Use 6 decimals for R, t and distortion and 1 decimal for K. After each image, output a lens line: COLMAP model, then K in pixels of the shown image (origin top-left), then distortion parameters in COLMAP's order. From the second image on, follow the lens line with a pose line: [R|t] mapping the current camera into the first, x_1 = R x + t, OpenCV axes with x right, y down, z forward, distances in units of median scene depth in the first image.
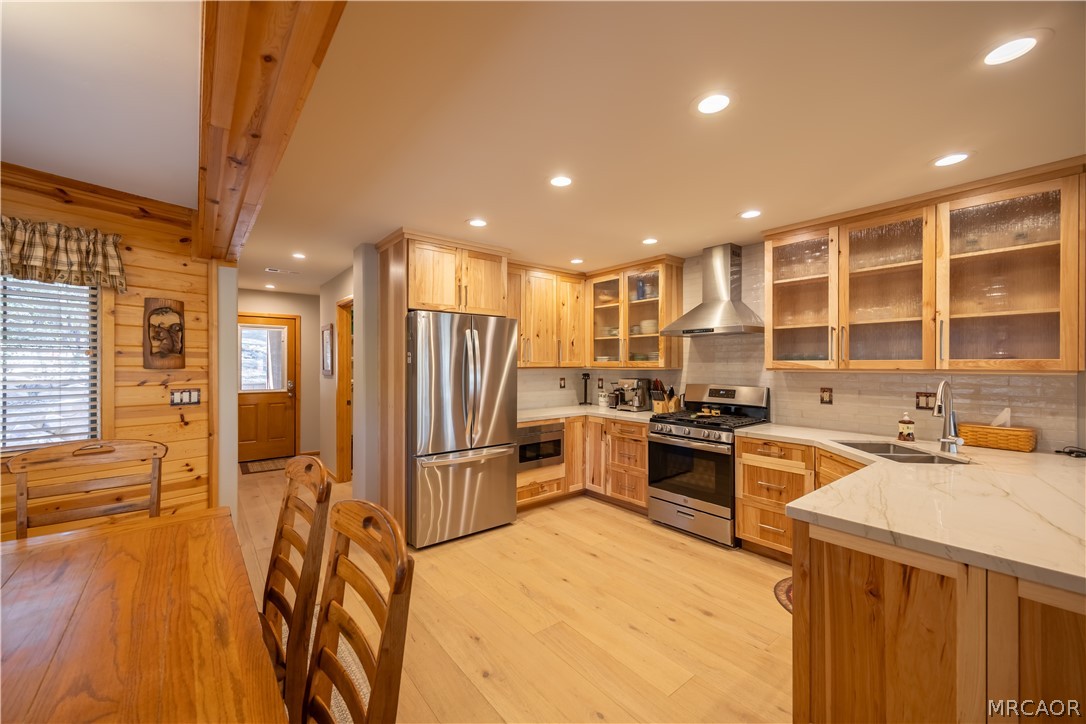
lens RADIAL K [[421.7, 0, 548.0], [0, 421.7, 359.8], [0, 0, 1]] dist [0.001033, 0.000085]
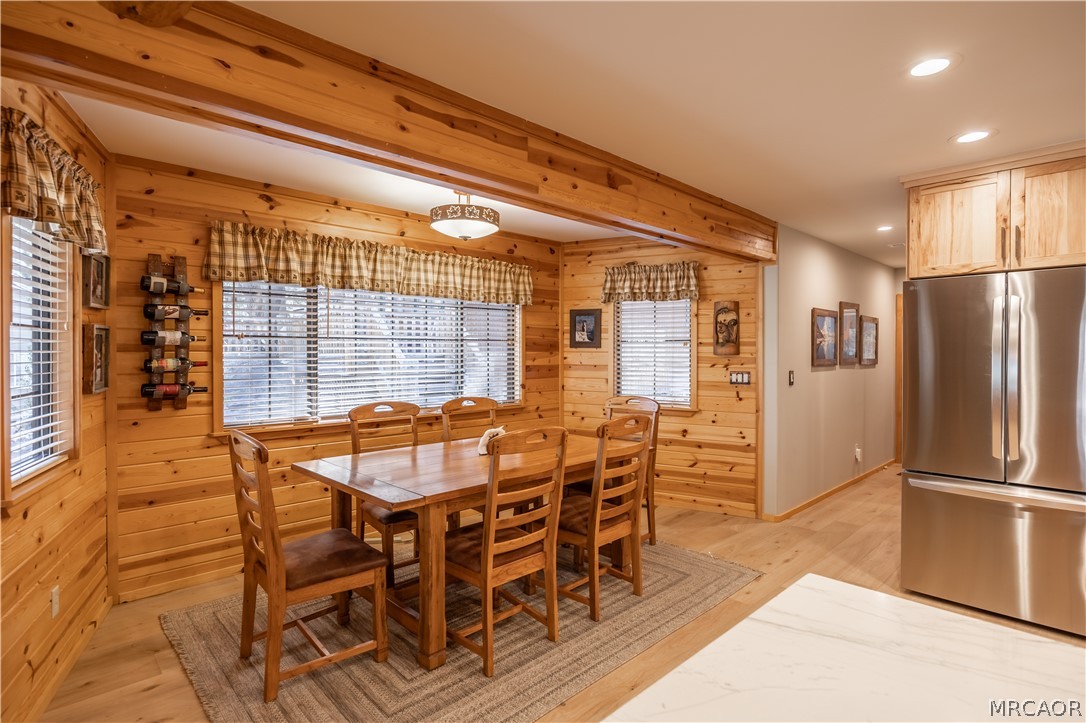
lens RADIAL K [[559.9, 0, 546.7], [0, 559.9, 358.3], [0, 0, 1]] dist [-0.004118, -0.000432]
pose [[0.079536, 0.009366, -0.996788, 0.749331], [0.007969, 0.999918, 0.010031, 0.009631], [0.996800, -0.008742, 0.079454, 0.307338]]
